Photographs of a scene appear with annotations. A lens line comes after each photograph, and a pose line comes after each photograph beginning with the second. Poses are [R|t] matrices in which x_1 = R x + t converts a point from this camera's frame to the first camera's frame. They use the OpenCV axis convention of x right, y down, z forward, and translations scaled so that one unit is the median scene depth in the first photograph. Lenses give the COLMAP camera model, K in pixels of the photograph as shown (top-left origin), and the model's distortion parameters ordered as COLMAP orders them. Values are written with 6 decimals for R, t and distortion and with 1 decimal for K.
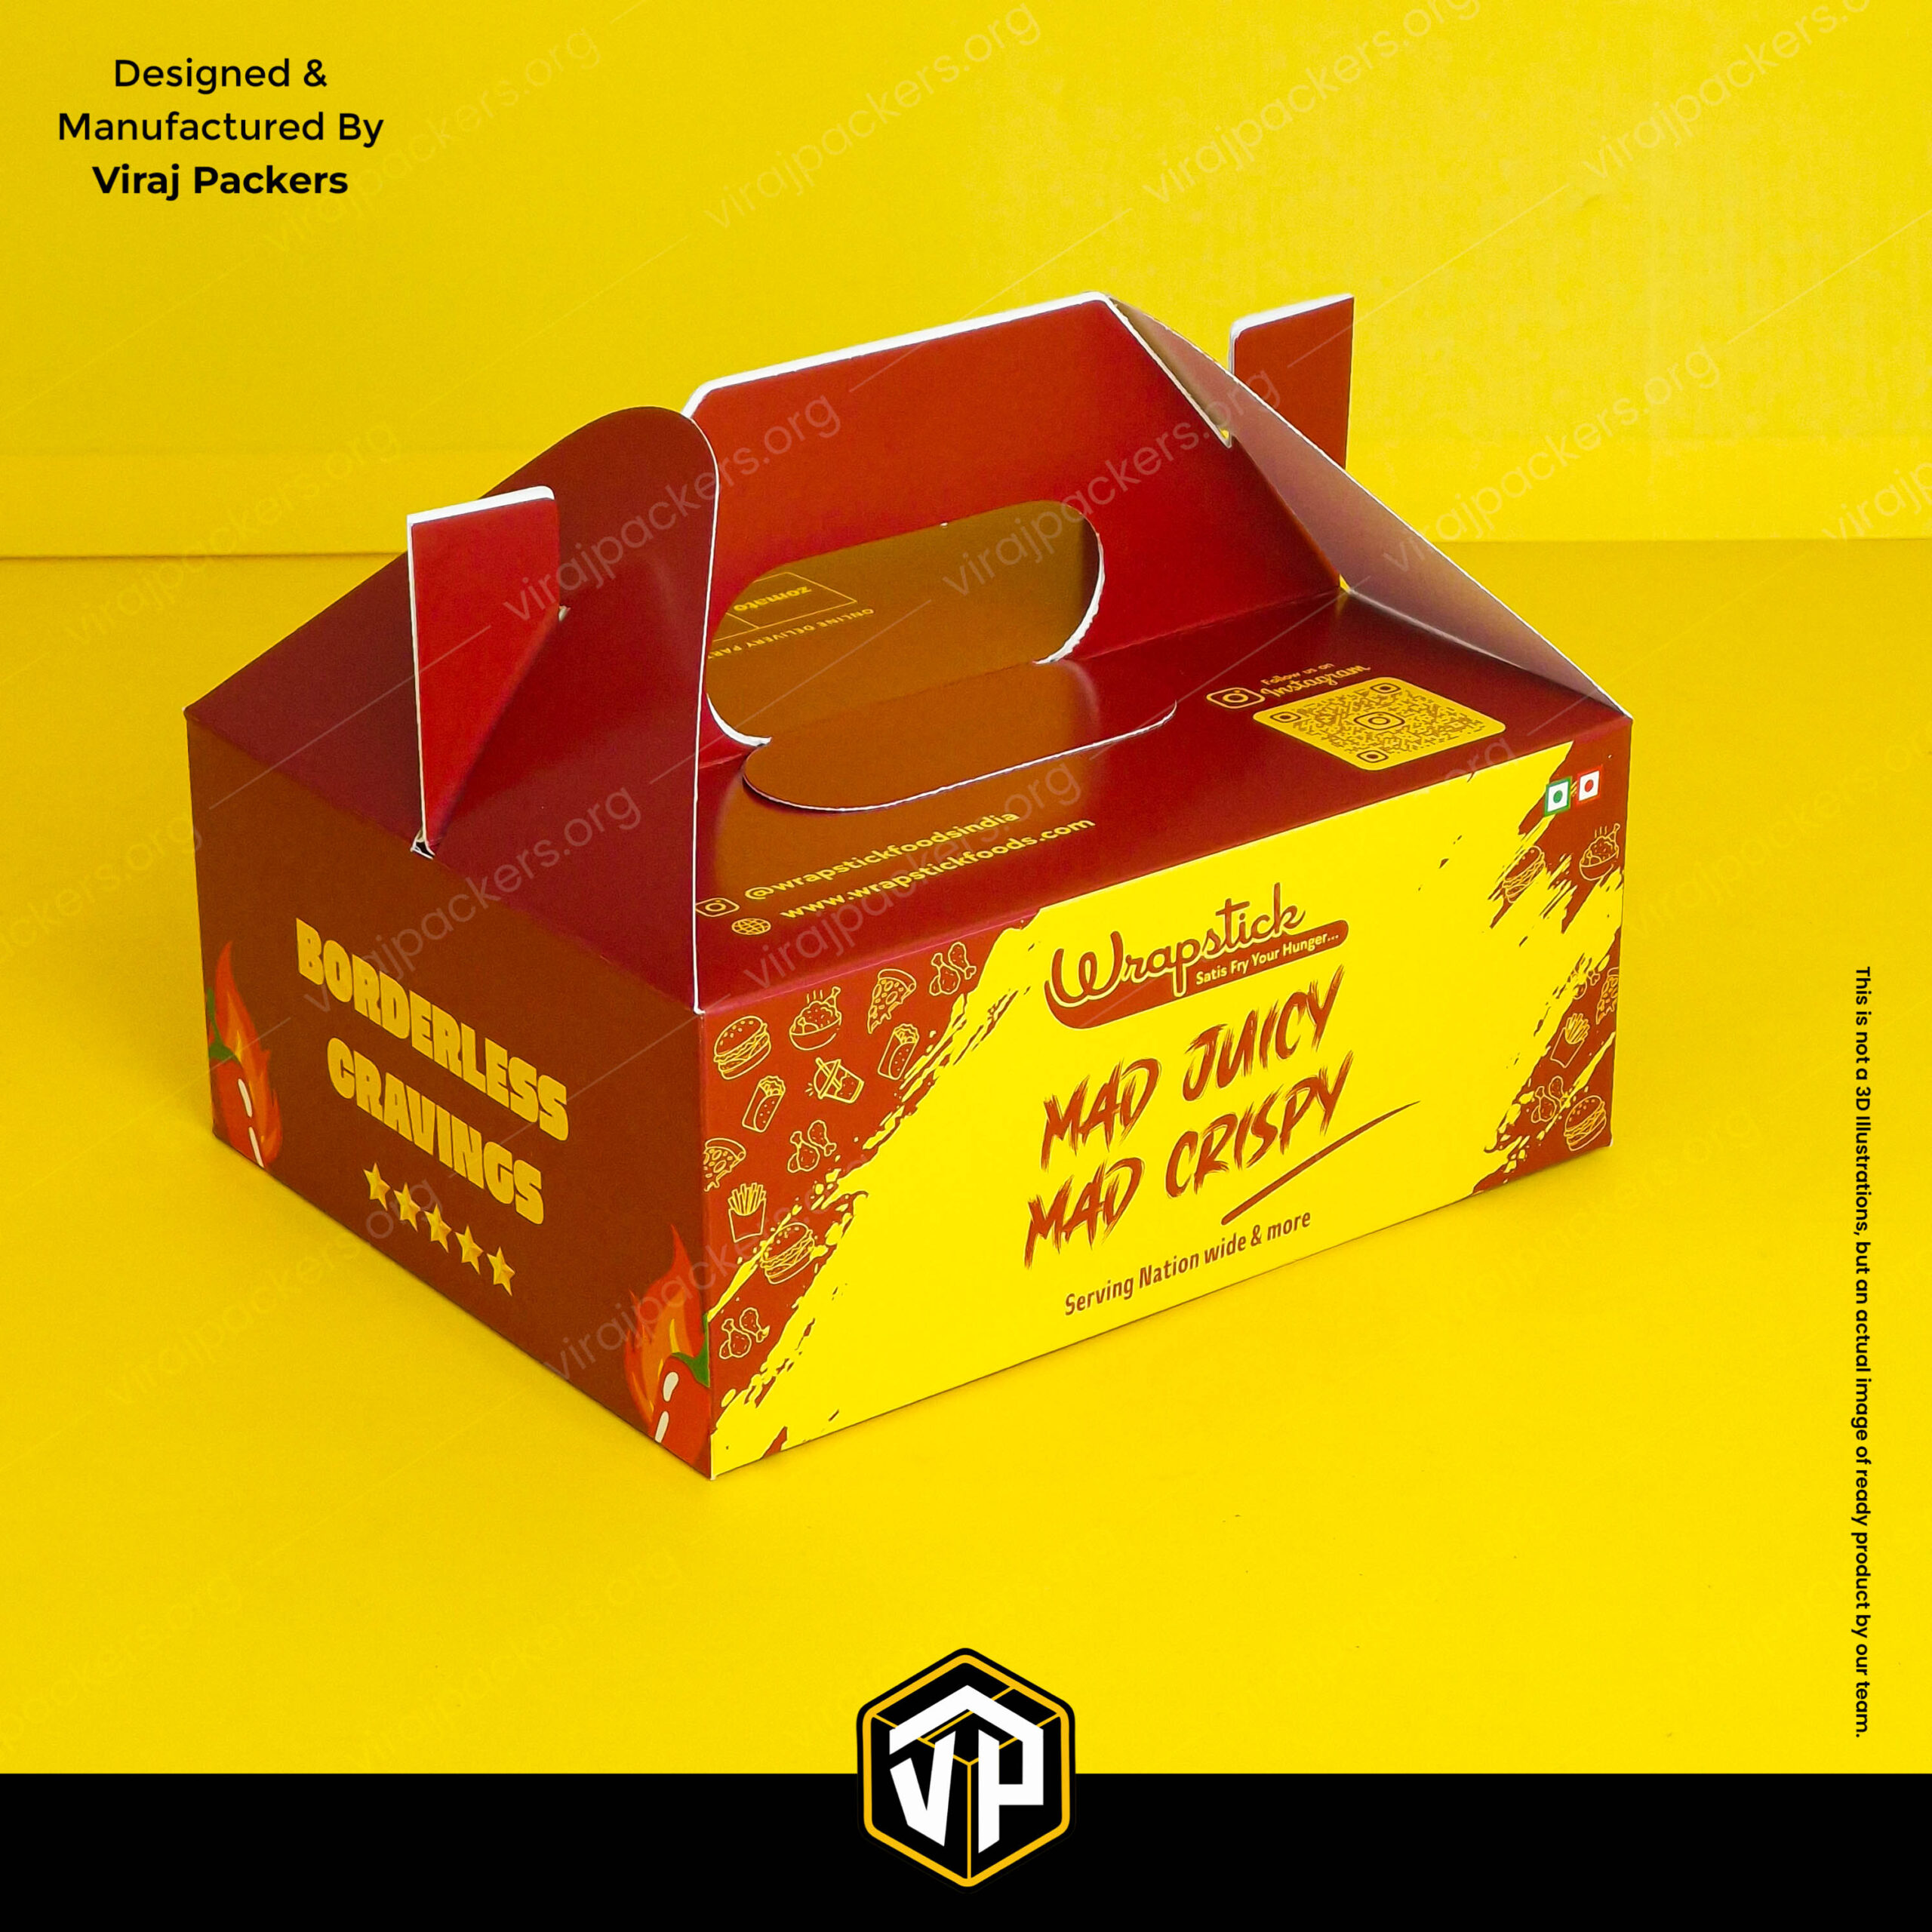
lens RADIAL K [[5673.3, 0, 981.2], [0, 5673.3, 959.0], [0, 0, 1]] dist [-0.239595, 0.000000]
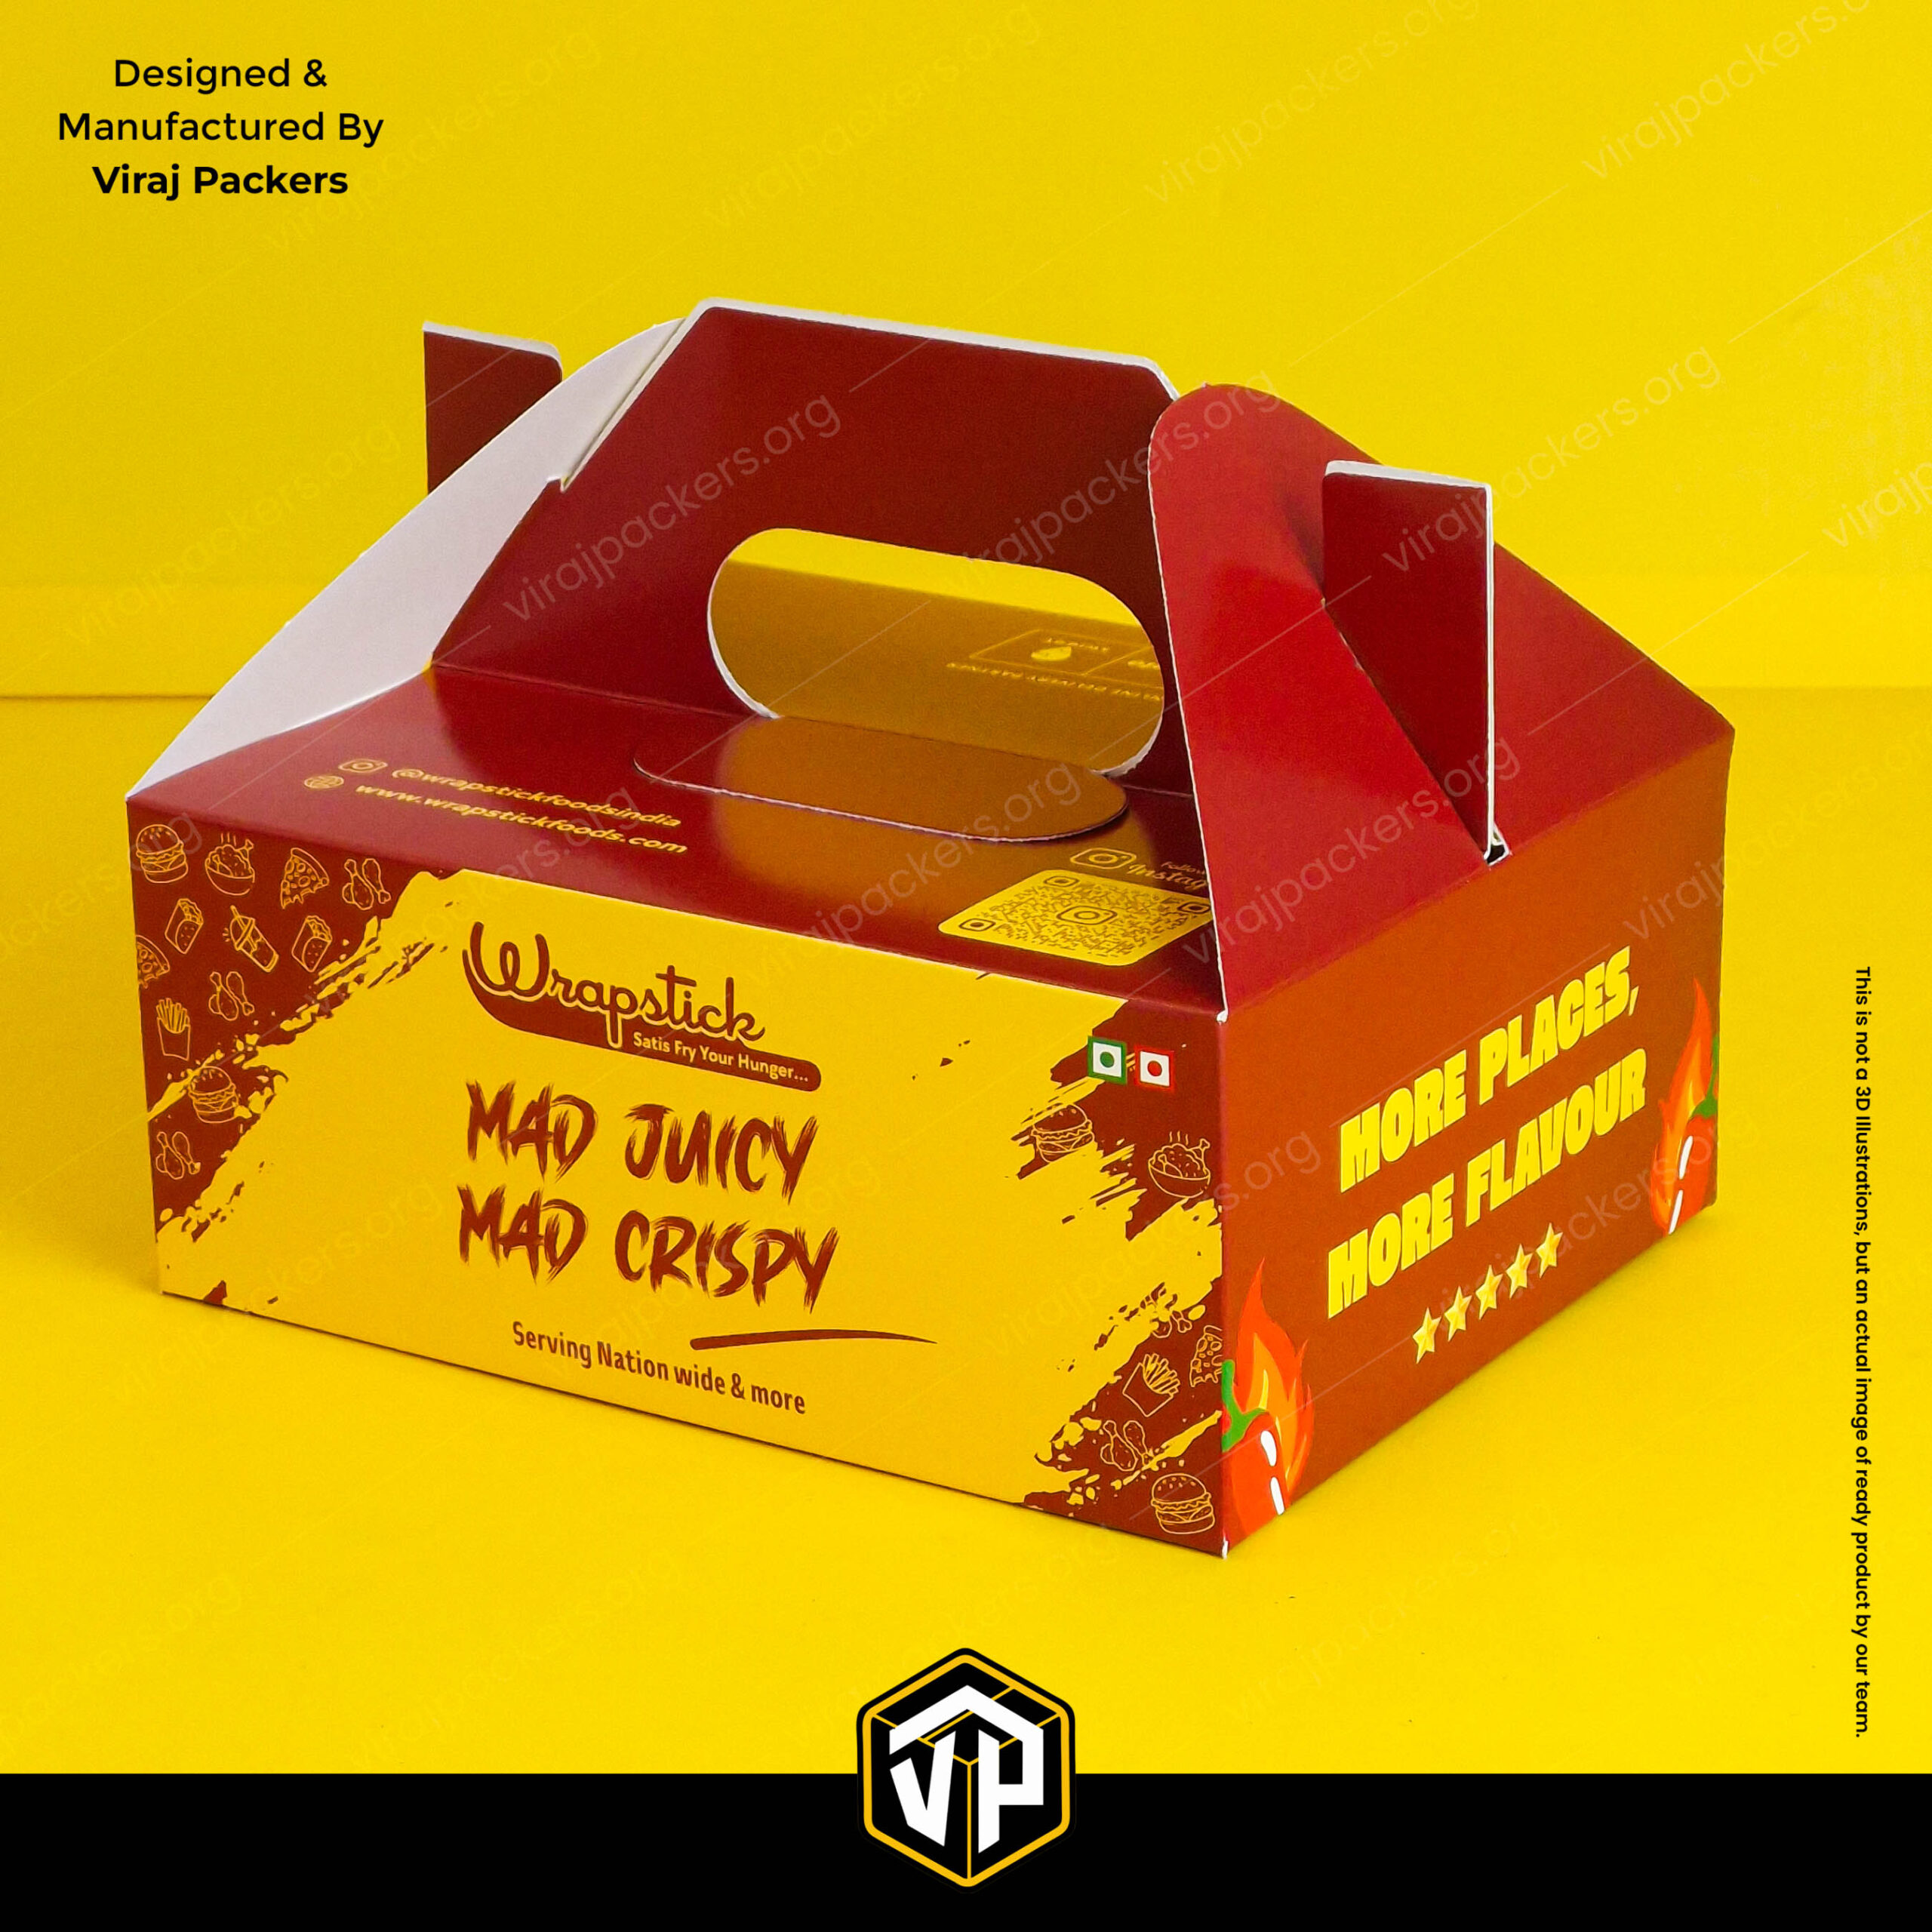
lens RADIAL K [[6219.0, 0, 970.8], [0, 6219.0, 980.0], [0, 0, 1]] dist [-0.115988, 0.000000]
pose [[0.342607, 0.309790, -0.886933, 0.920059], [-0.376394, 0.910251, 0.172540, -0.193428], [0.860783, 0.274723, 0.428461, 0.617474]]
